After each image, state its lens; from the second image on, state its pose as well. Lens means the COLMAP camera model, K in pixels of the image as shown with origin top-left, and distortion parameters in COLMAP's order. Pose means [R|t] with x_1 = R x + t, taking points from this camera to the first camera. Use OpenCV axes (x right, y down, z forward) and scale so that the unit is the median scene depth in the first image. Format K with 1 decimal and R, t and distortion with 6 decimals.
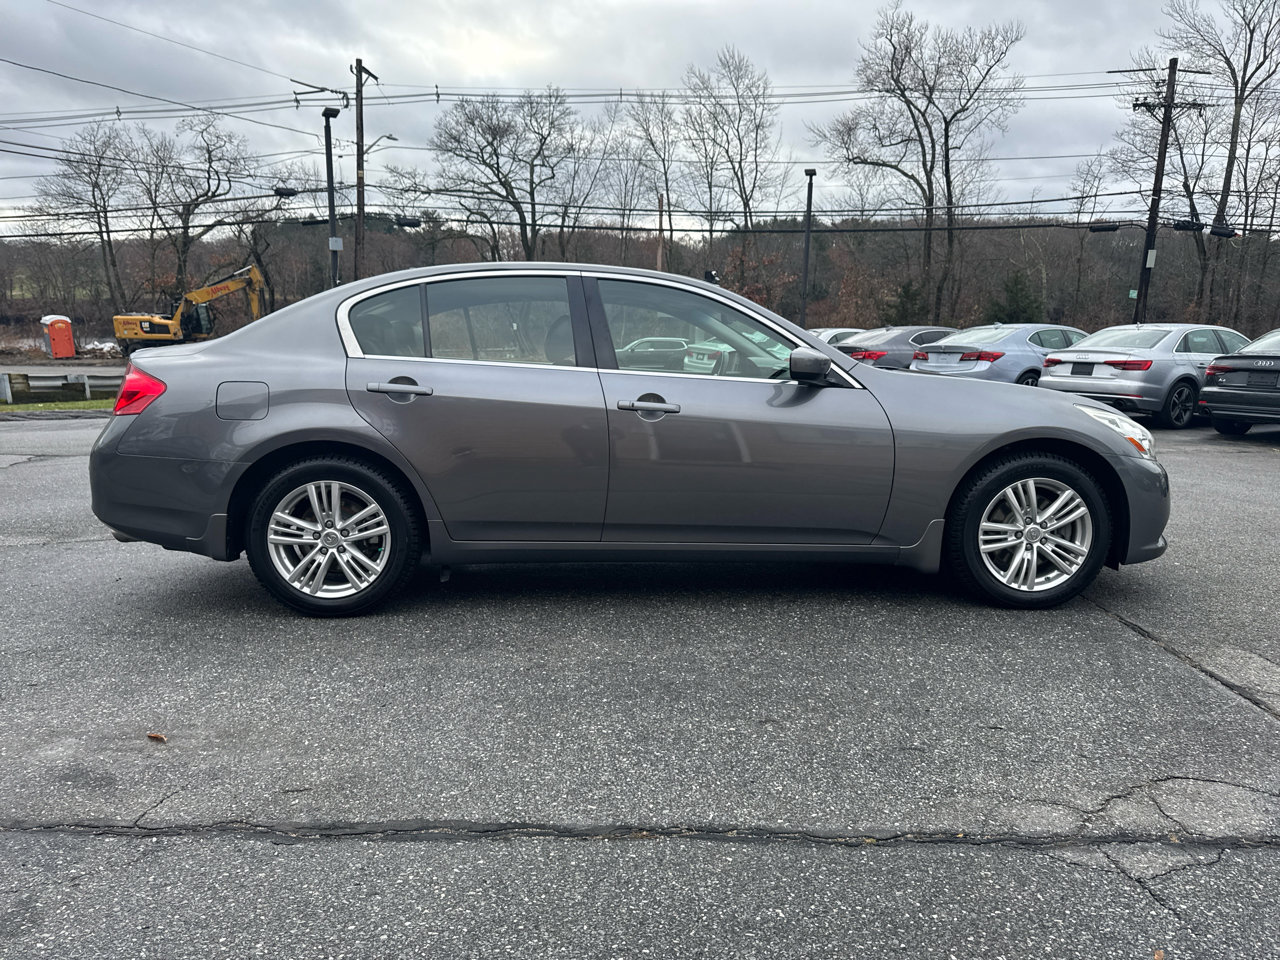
lens RADIAL K [[909.6, 0, 619.3], [0, 909.6, 477.4], [0, 0, 1]] dist [0.032635, -0.037475]
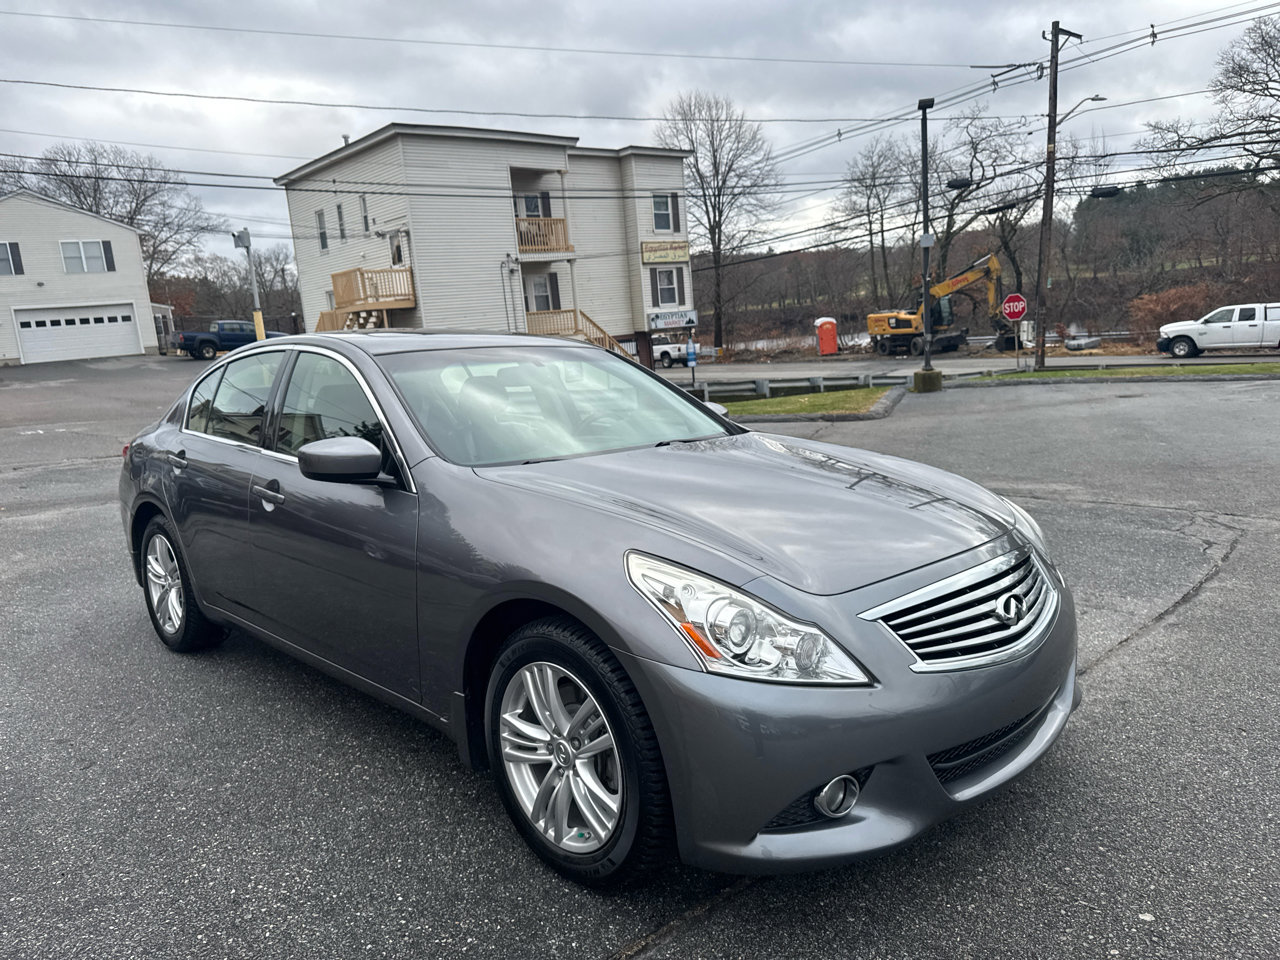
lens RADIAL K [[909.6, 0, 637.3], [0, 909.6, 459.9], [0, 0, 1]] dist [0.032635, -0.037475]
pose [[0.680761, 0.054967, -0.730441, 0.073126], [-0.055204, 0.998195, 0.023667, -0.011853], [0.730423, 0.024211, 0.682566, 0.049310]]
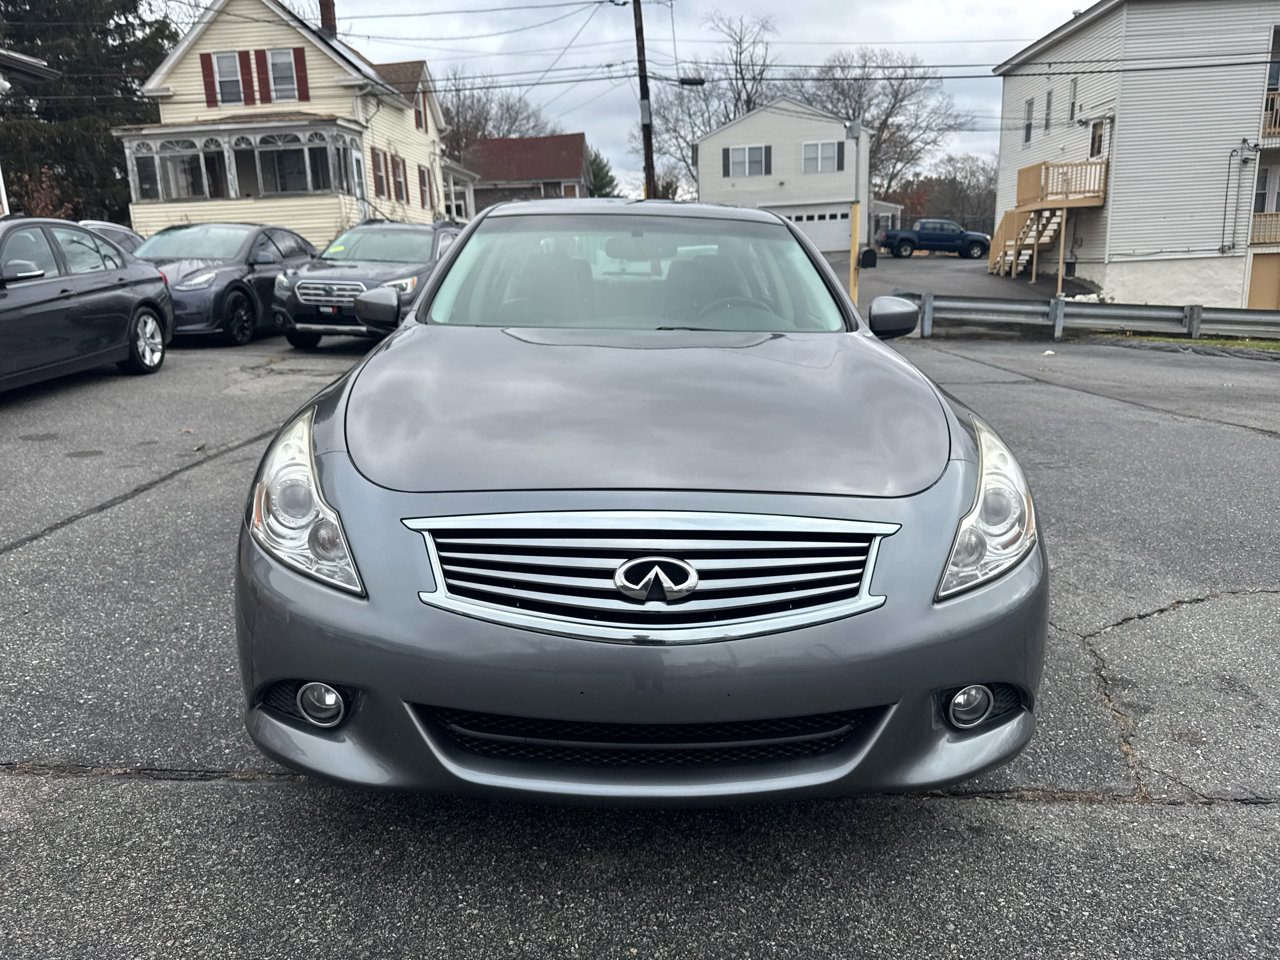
lens RADIAL K [[909.6, 0, 648.2], [0, 909.6, 481.5], [0, 0, 1]] dist [0.032635, -0.037475]
pose [[-0.001402, 0.226831, -0.973933, 0.083510], [-0.152630, 0.962474, 0.224382, -0.014947], [0.988282, 0.148966, 0.033272, 0.094519]]
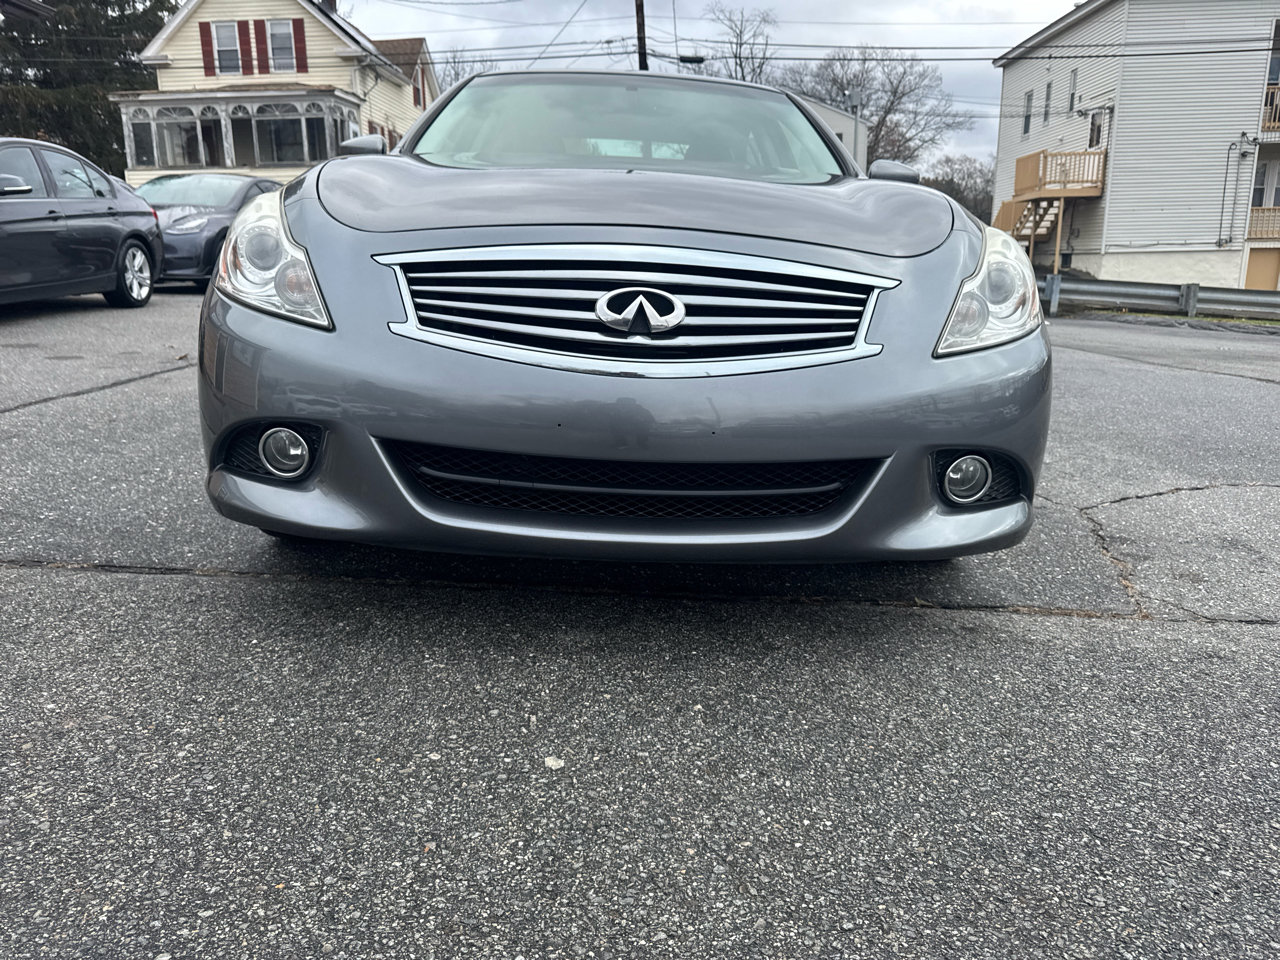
lens RADIAL K [[909.6, 0, 638.3], [0, 909.6, 474.7], [0, 0, 1]] dist [0.032635, -0.037475]
pose [[-0.006656, 0.224029, -0.974560, 0.083830], [-0.176834, 0.958958, 0.221650, -0.005556], [0.984218, 0.173811, 0.033233, 0.096328]]
